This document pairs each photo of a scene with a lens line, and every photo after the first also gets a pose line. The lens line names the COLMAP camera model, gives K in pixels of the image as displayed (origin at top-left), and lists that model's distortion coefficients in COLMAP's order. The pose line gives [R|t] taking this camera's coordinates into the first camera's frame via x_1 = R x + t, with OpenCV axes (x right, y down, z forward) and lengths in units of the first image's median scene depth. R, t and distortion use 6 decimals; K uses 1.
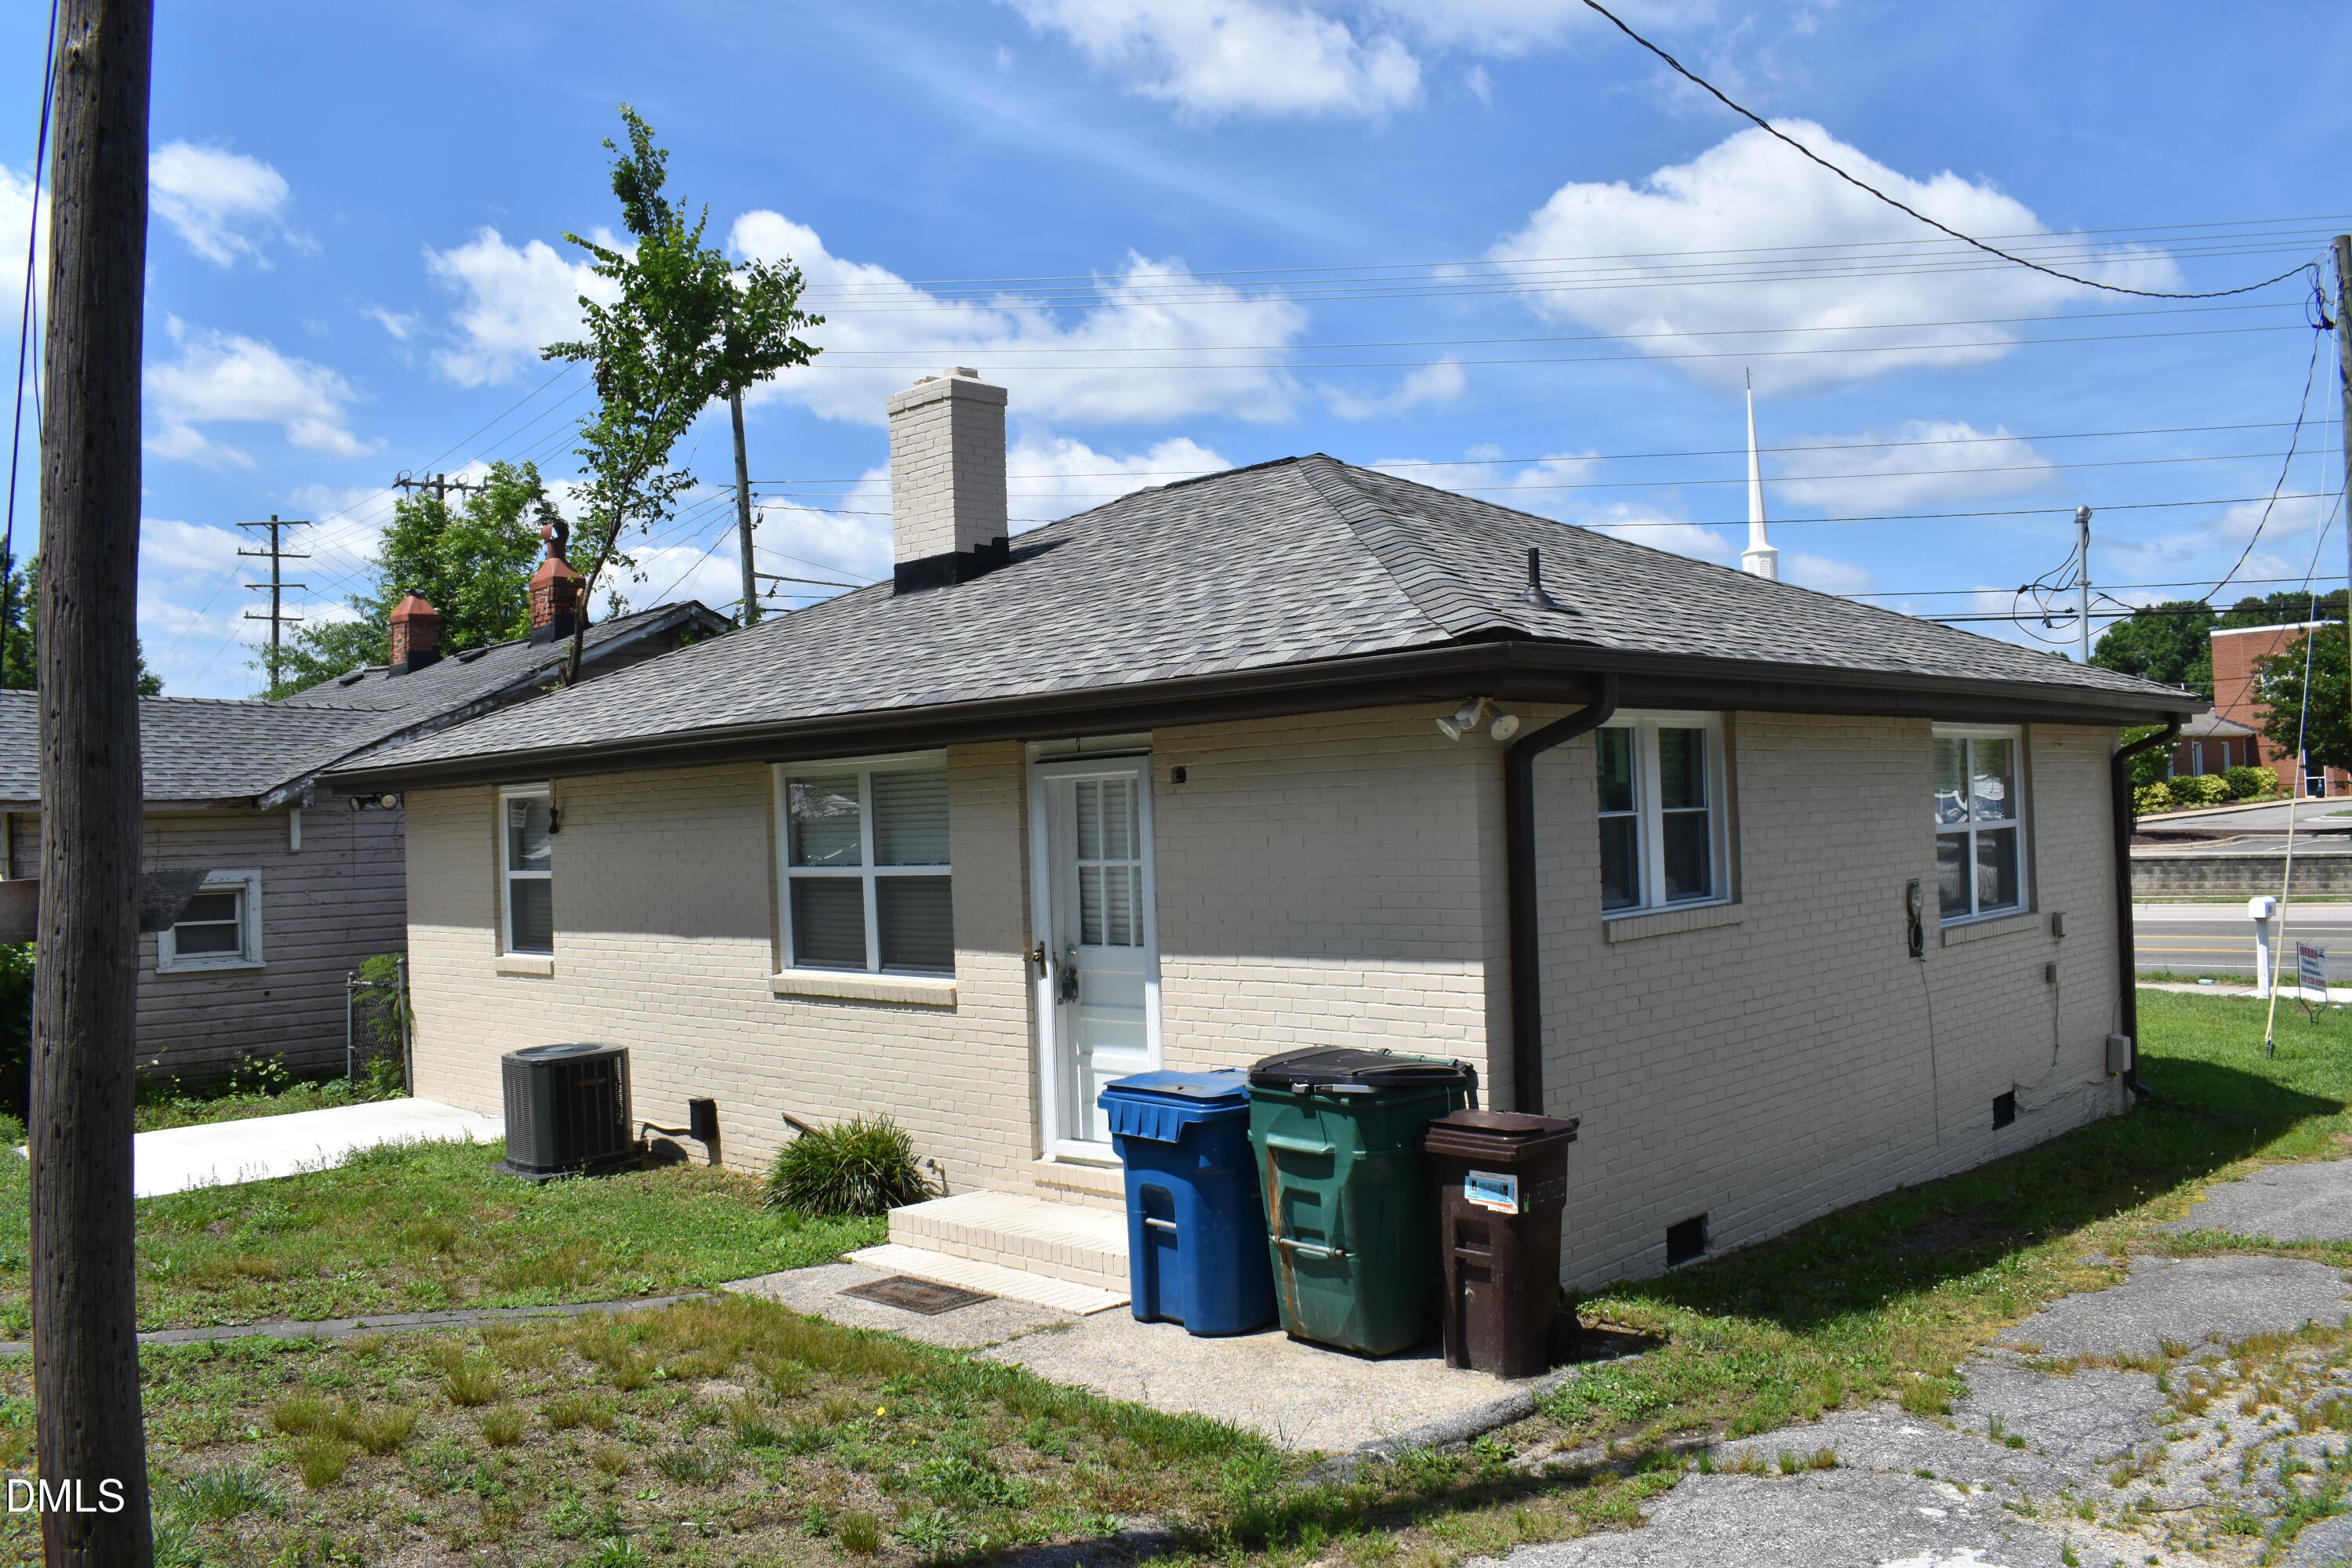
lens RADIAL K [[1844.5, 0, 1164.7], [0, 1844.5, 784.9], [0, 0, 1]] dist [-0.093776, 0.002290]
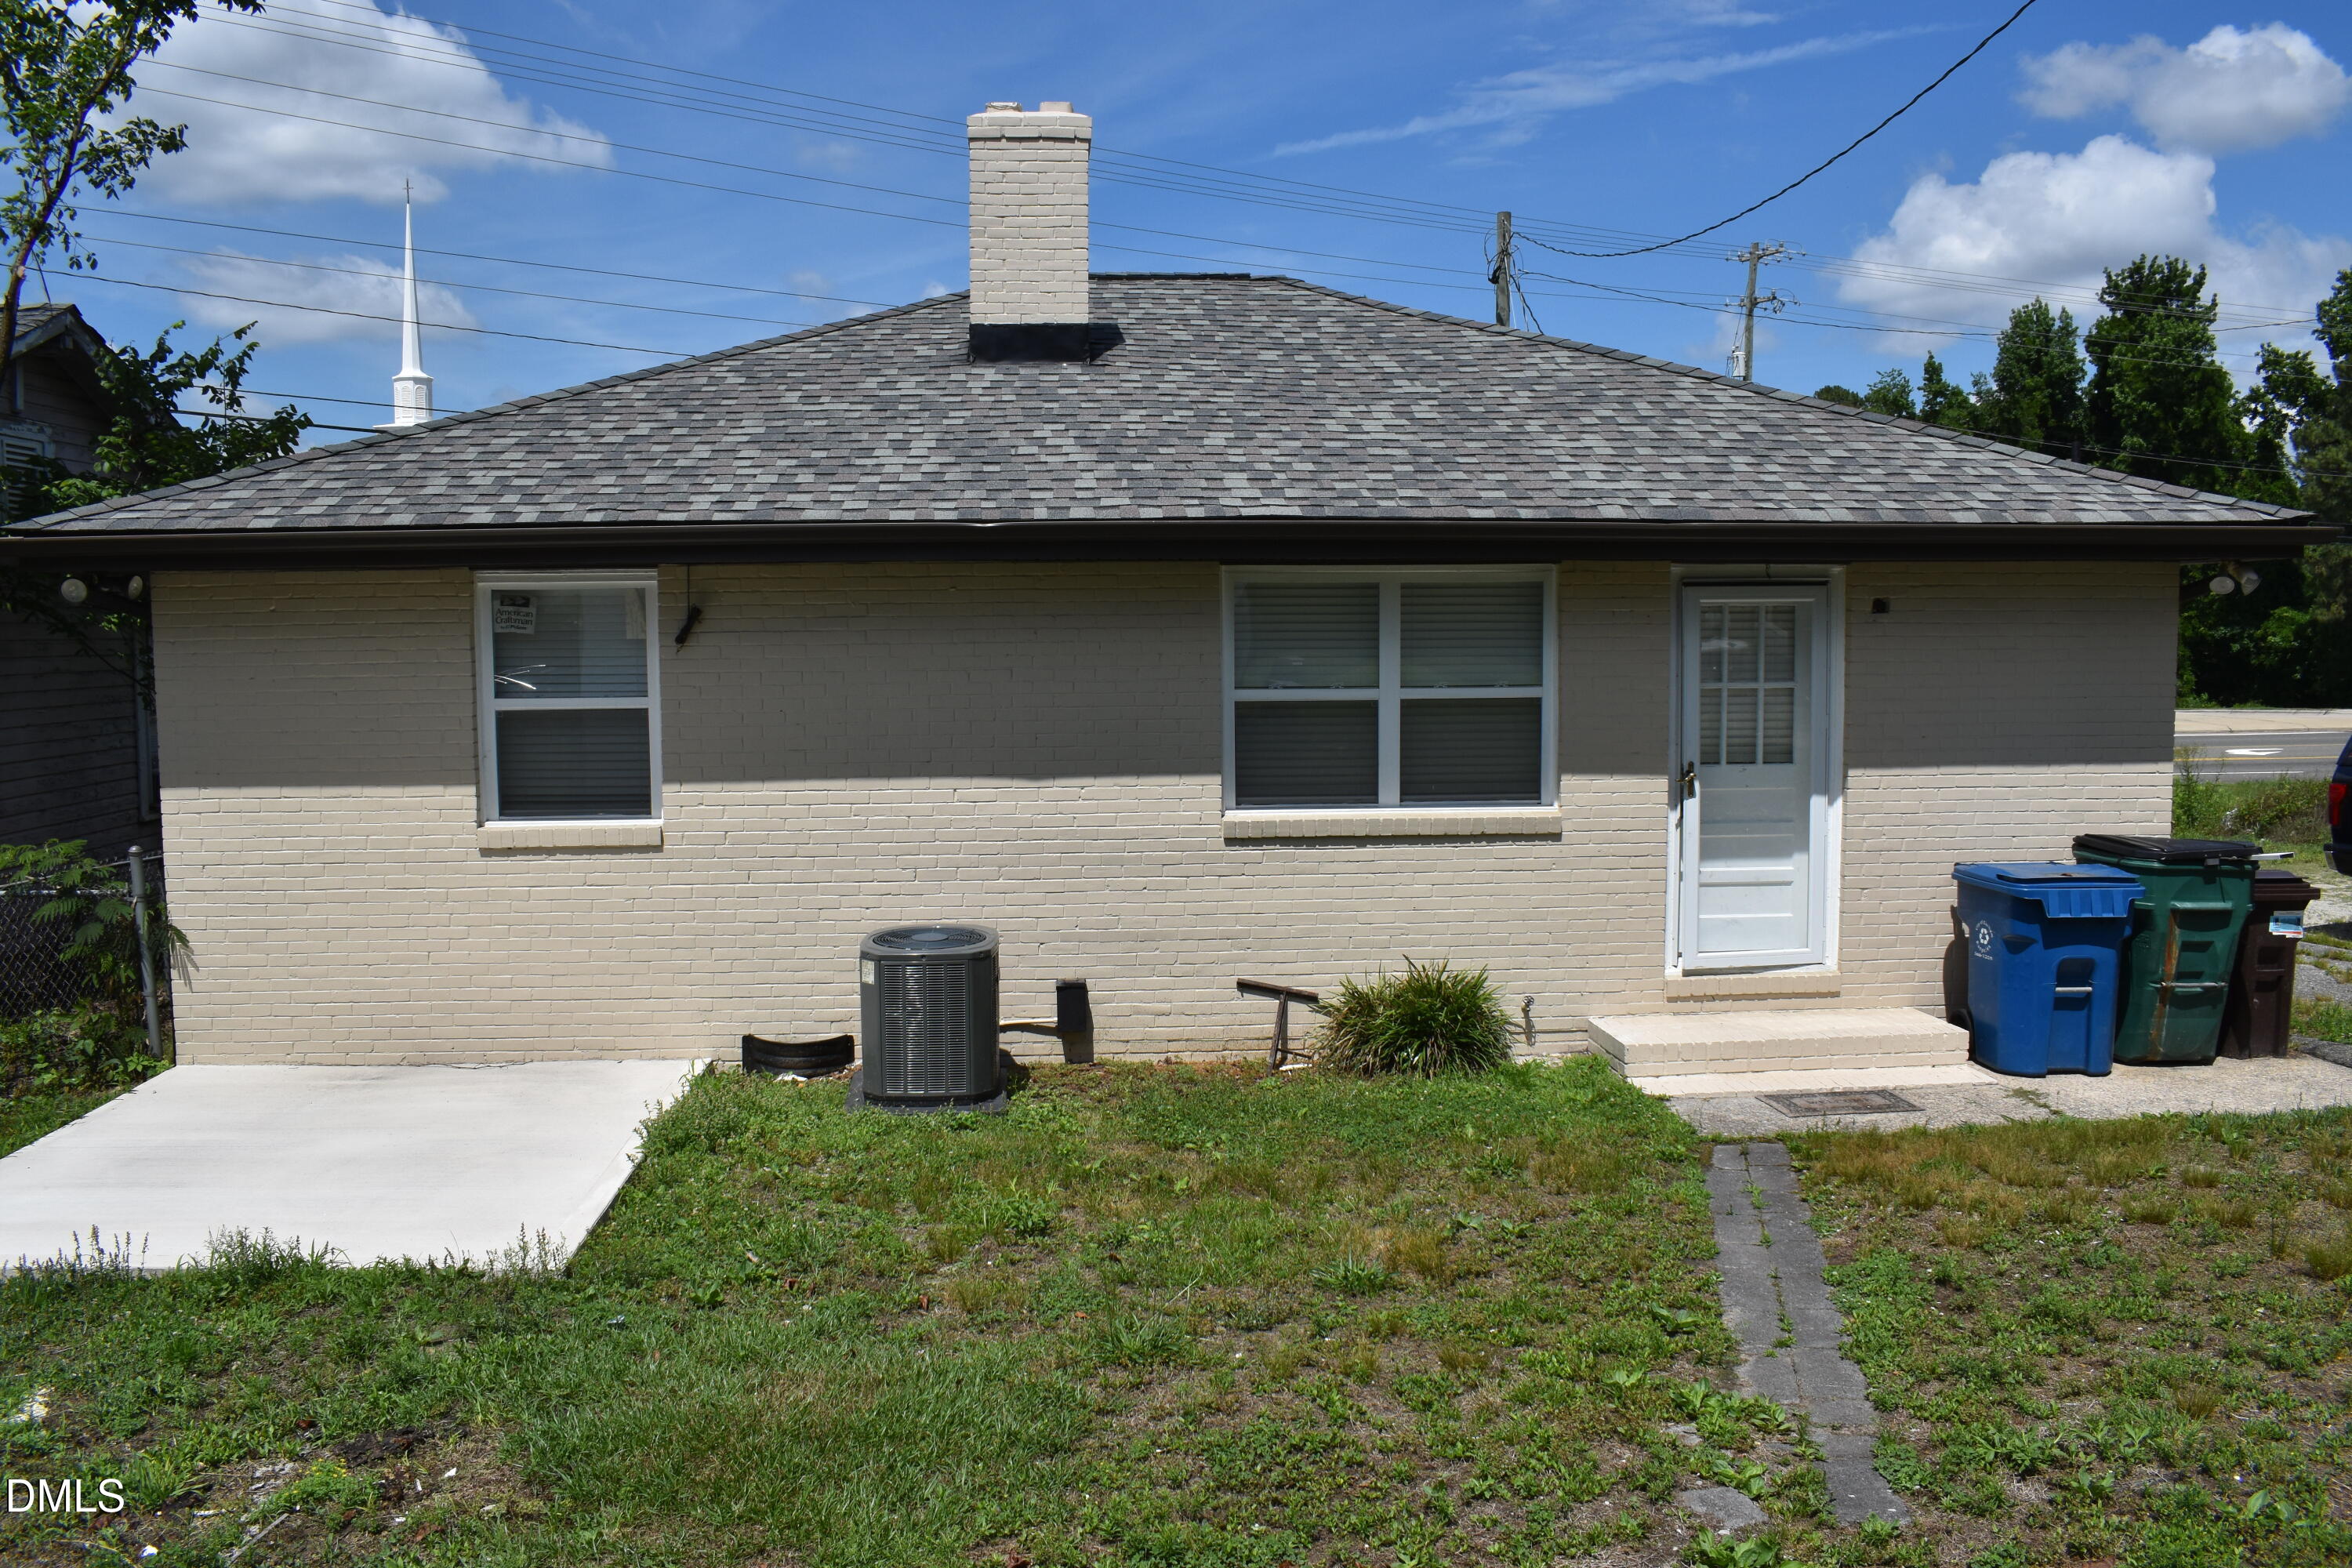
lens RADIAL K [[1844.5, 0, 1164.7], [0, 1844.5, 784.9], [0, 0, 1]] dist [-0.093776, 0.002290]
pose [[0.667822, -0.033163, 0.743582, -0.962292], [-0.030824, 0.996918, 0.072145, 0.032177], [-0.743683, -0.071100, 0.664741, 0.518221]]
